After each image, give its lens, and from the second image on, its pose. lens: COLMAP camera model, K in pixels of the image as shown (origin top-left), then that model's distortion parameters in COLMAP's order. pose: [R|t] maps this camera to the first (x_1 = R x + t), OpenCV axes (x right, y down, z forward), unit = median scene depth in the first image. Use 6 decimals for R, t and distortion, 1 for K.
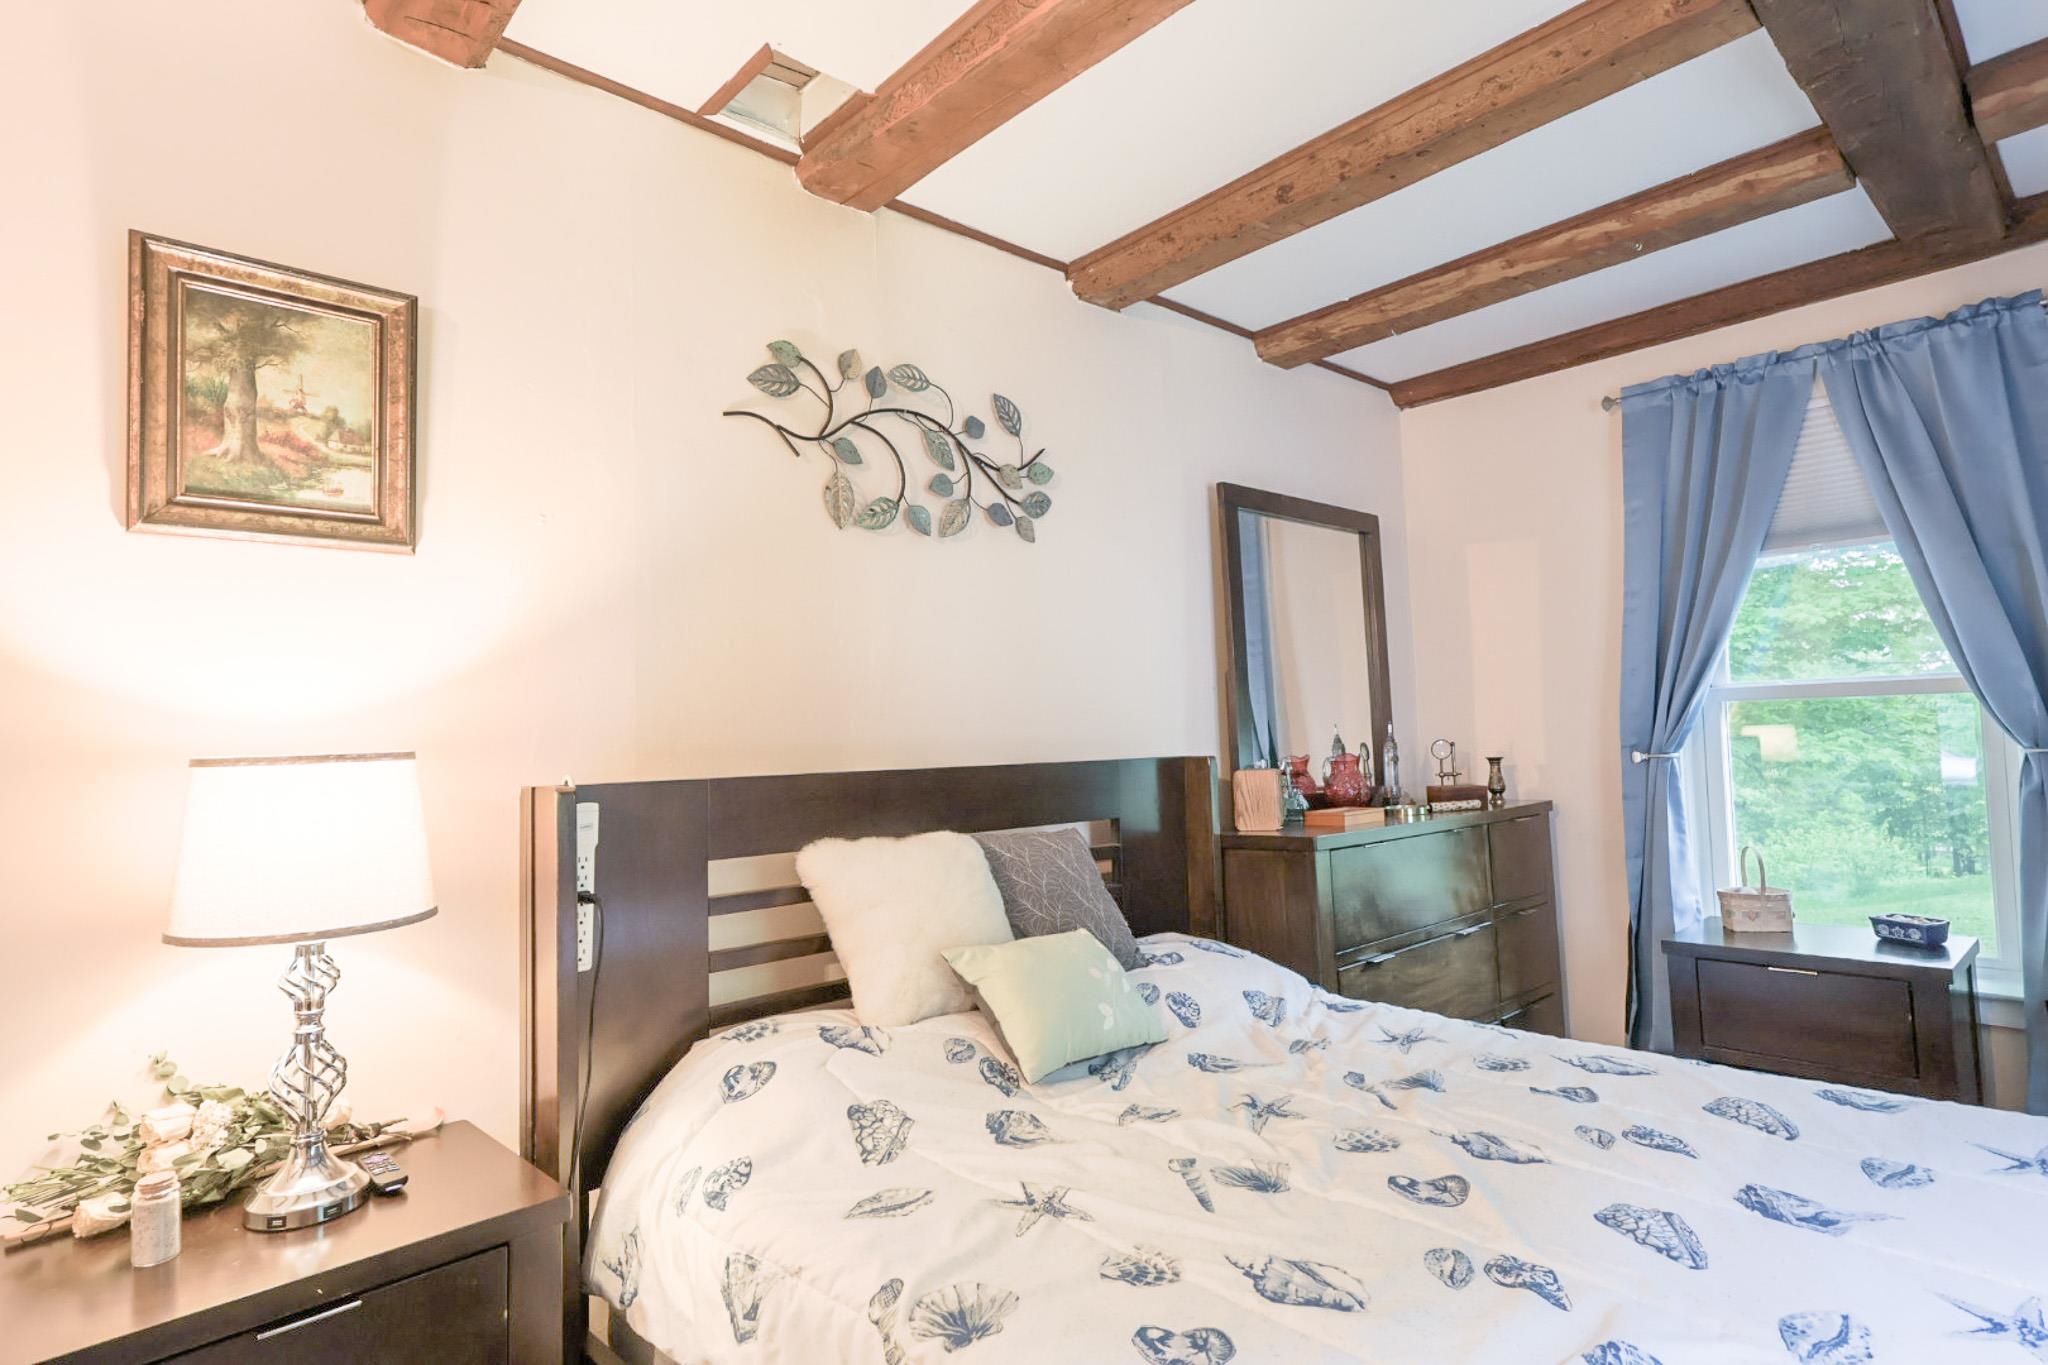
lens RADIAL K [[1088.0, 0, 1115.0], [0, 1088.0, 681.8], [0, 0, 1]] dist [0.007953, 0.000164]
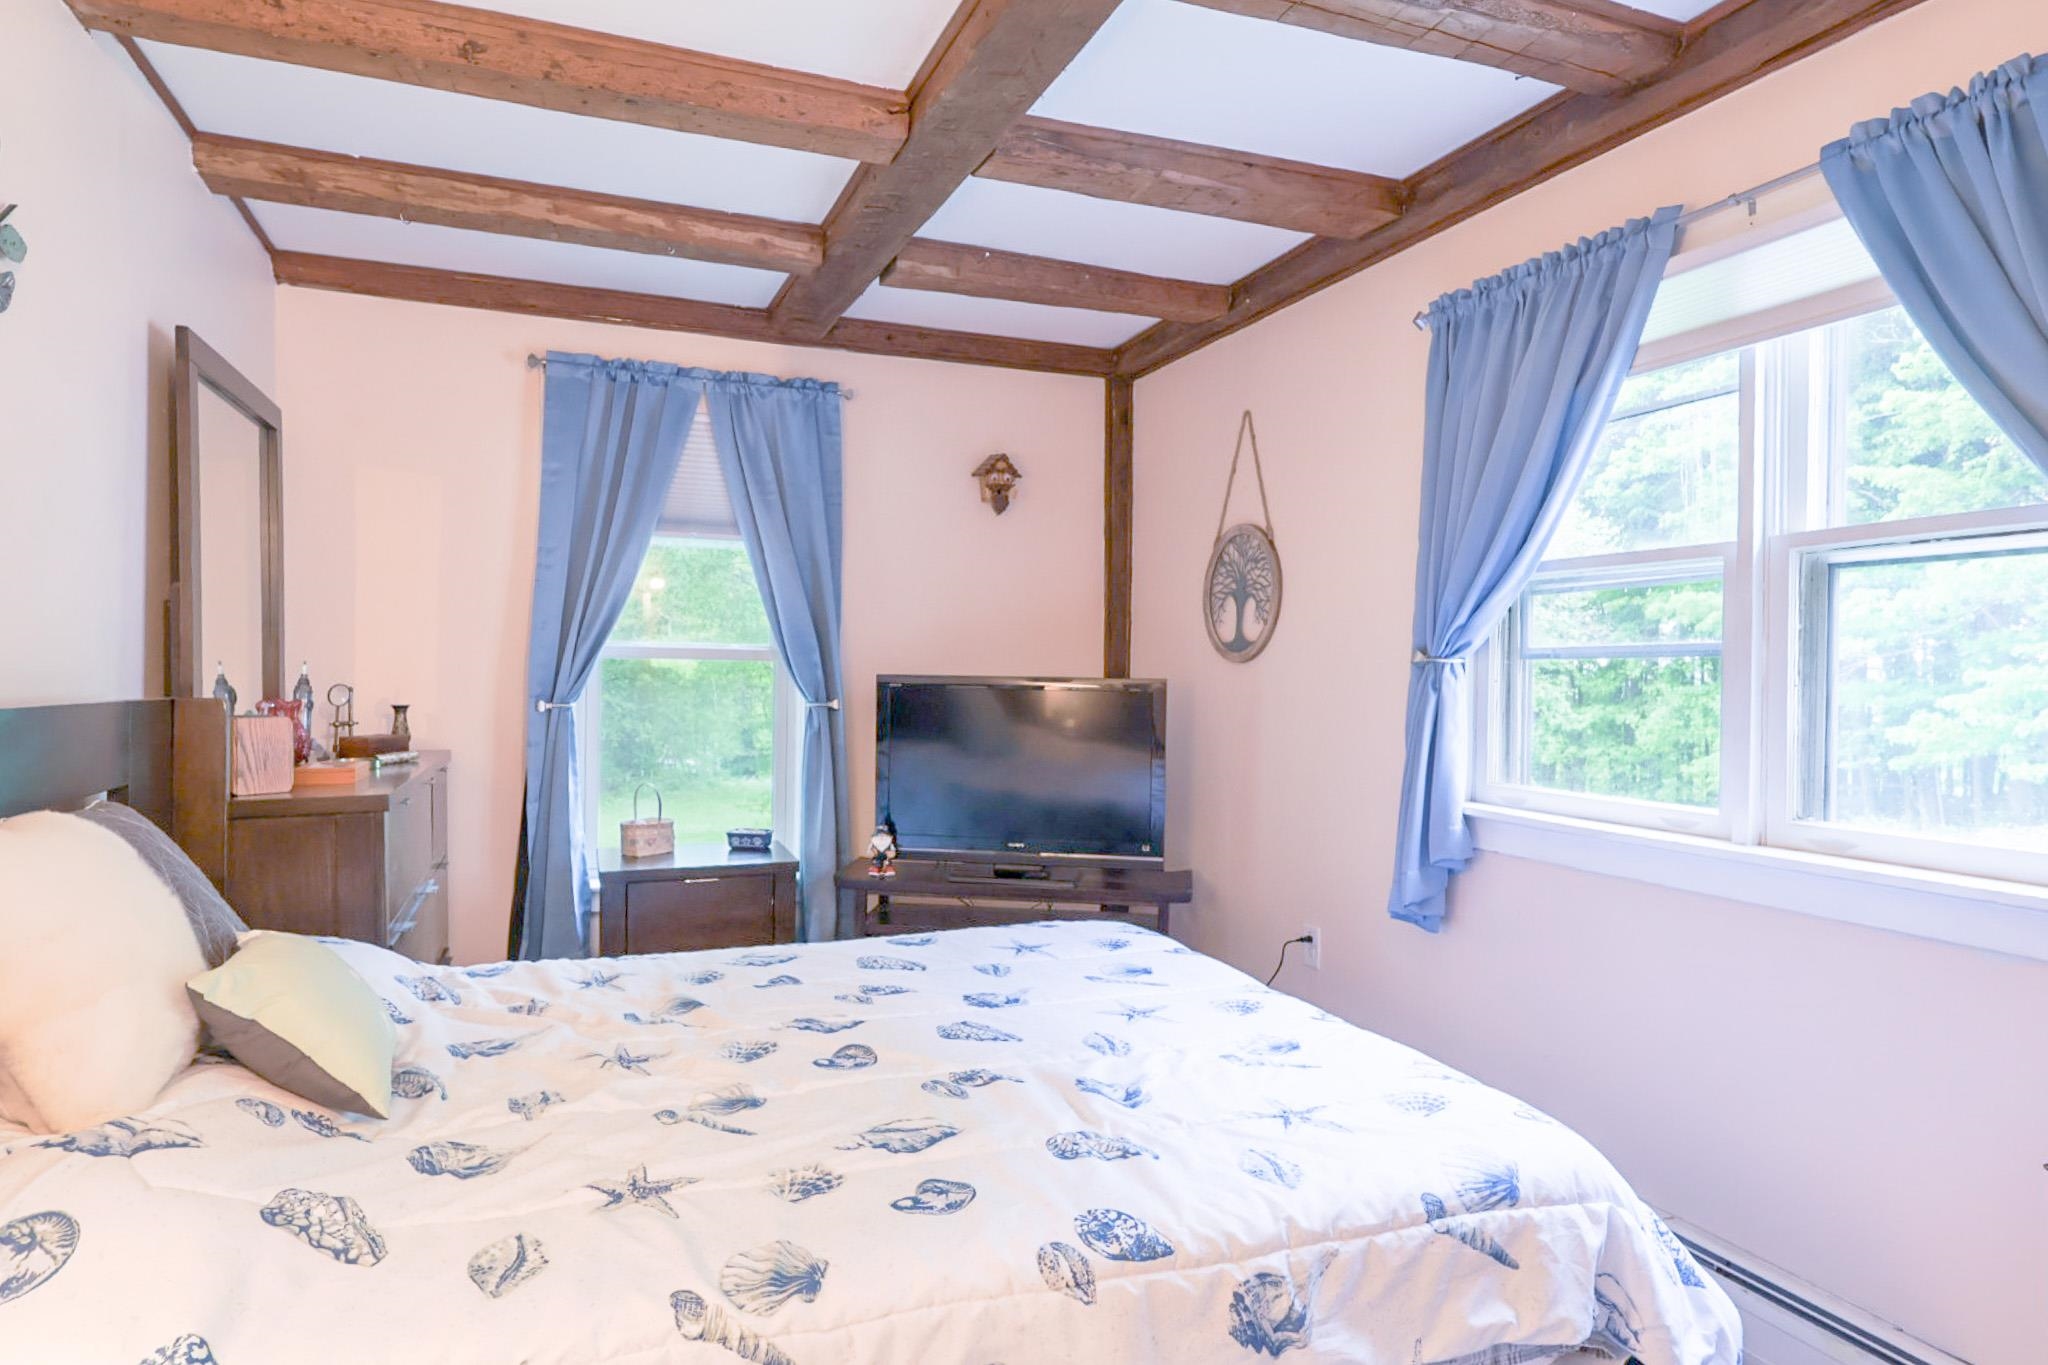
lens RADIAL K [[1117.3, 0, 1024.0], [0, 1117.3, 682.5], [0, 0, 1]] dist [0.000569, 0.001583]
pose [[0.389176, 0.031205, 0.920635, -0.515872], [-0.071731, 0.997418, -0.003485, 0.025352], [-0.918366, -0.064682, 0.390410, 0.237979]]
